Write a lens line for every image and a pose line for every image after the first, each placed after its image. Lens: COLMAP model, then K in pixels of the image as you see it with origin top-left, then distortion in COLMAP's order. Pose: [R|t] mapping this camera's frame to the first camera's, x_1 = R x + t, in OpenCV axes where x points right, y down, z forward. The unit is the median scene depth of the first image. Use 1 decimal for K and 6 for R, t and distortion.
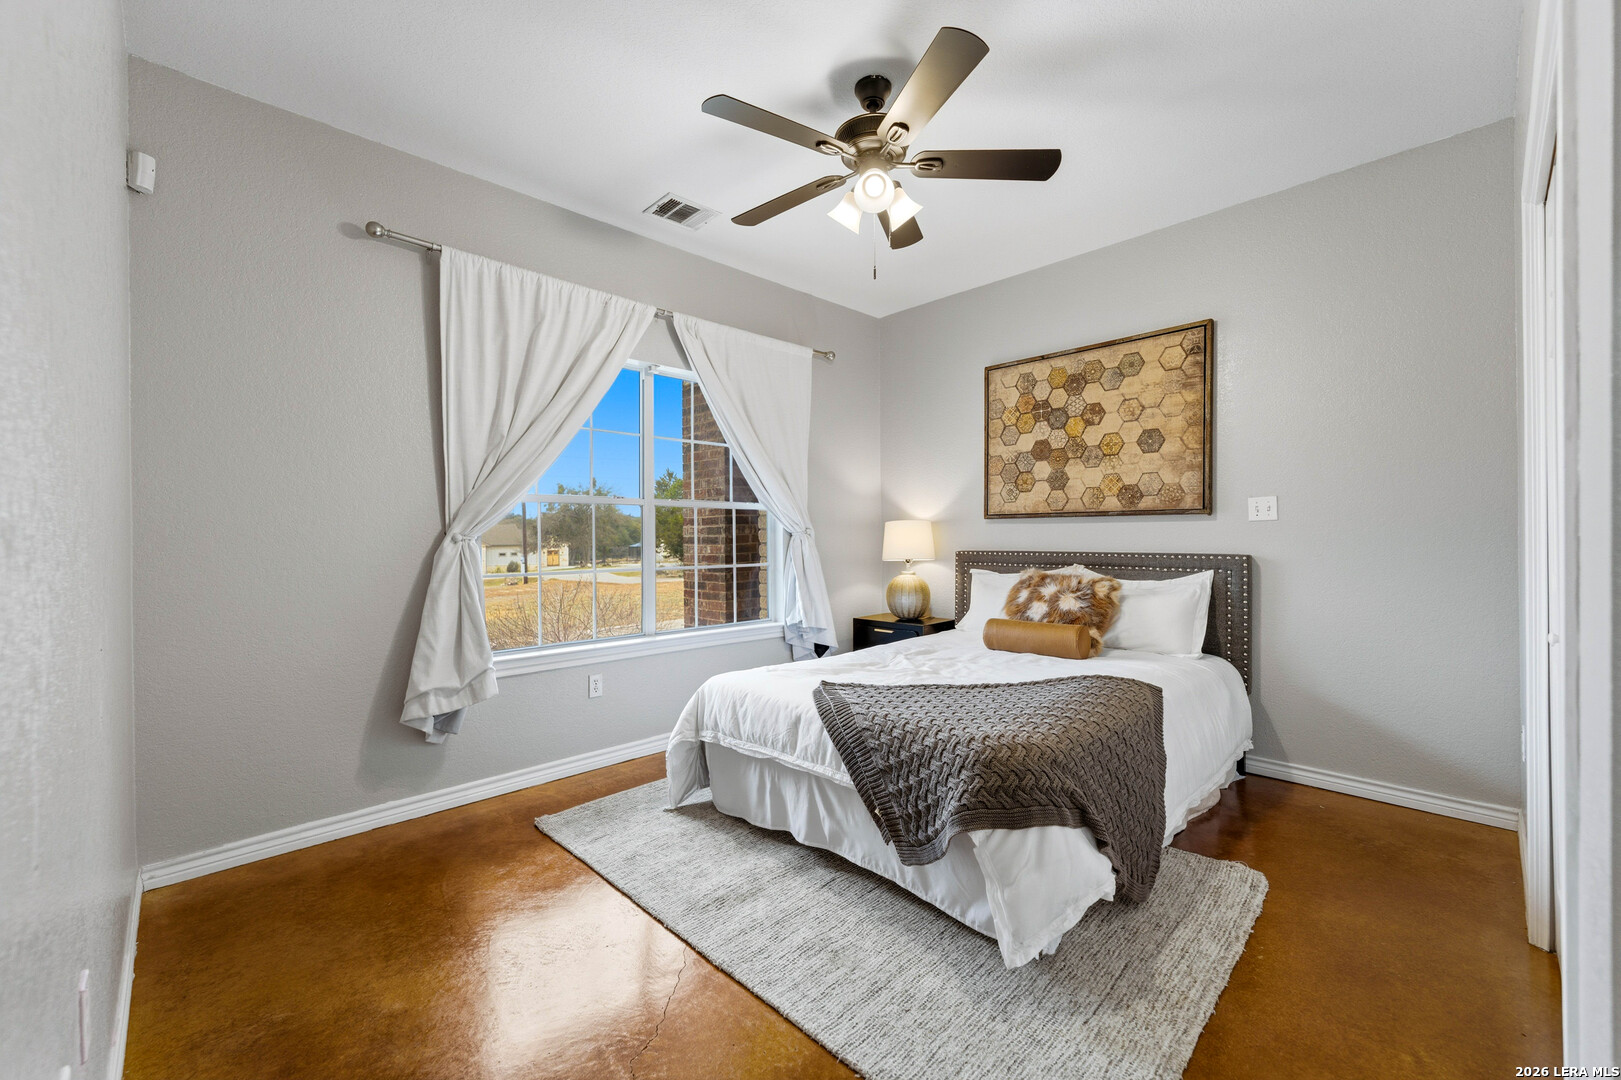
lens RADIAL K [[660.8, 0, 820.3], [0, 660.8, 527.5], [0, 0, 1]] dist [-0.005941, 0.002152]
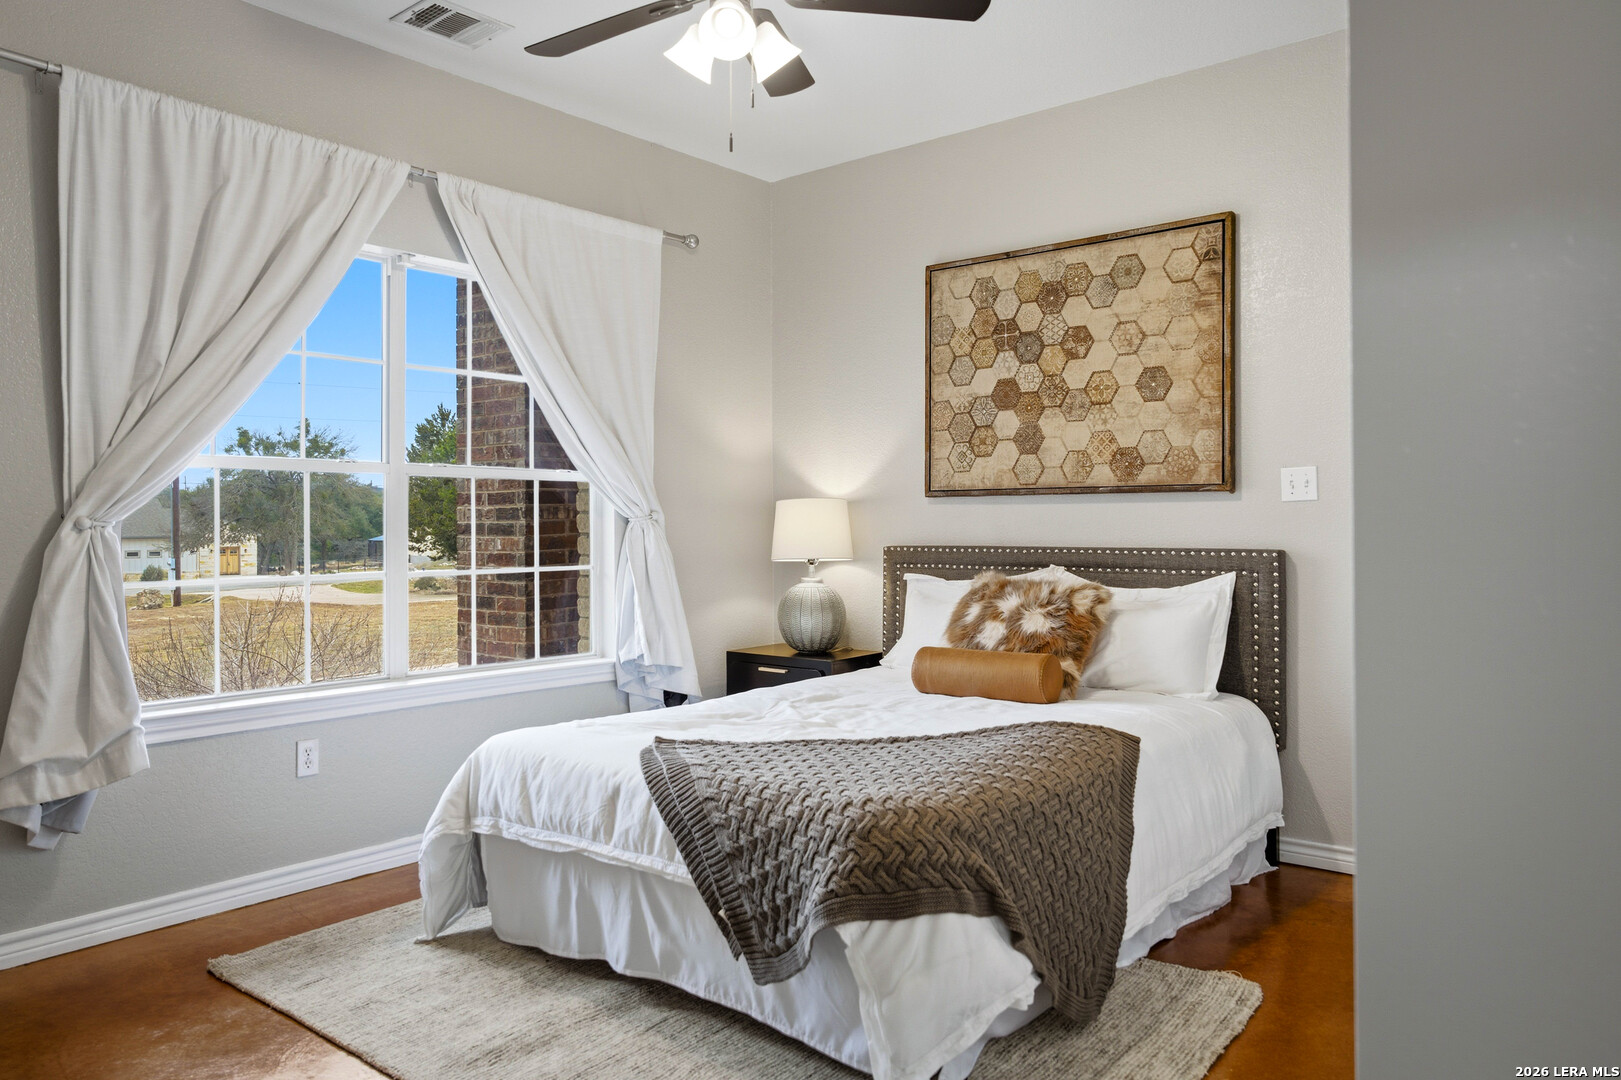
lens RADIAL K [[1120.2, 0, 826.2], [0, 1120.2, 498.6], [0, 0, 1]] dist [-0.031801, 0.025650]
pose [[0.994241, 0.003962, 0.107094, 0.043237], [-0.003050, 0.999958, -0.008679, -0.001379], [-0.107124, 0.008303, 0.994211, -0.128564]]
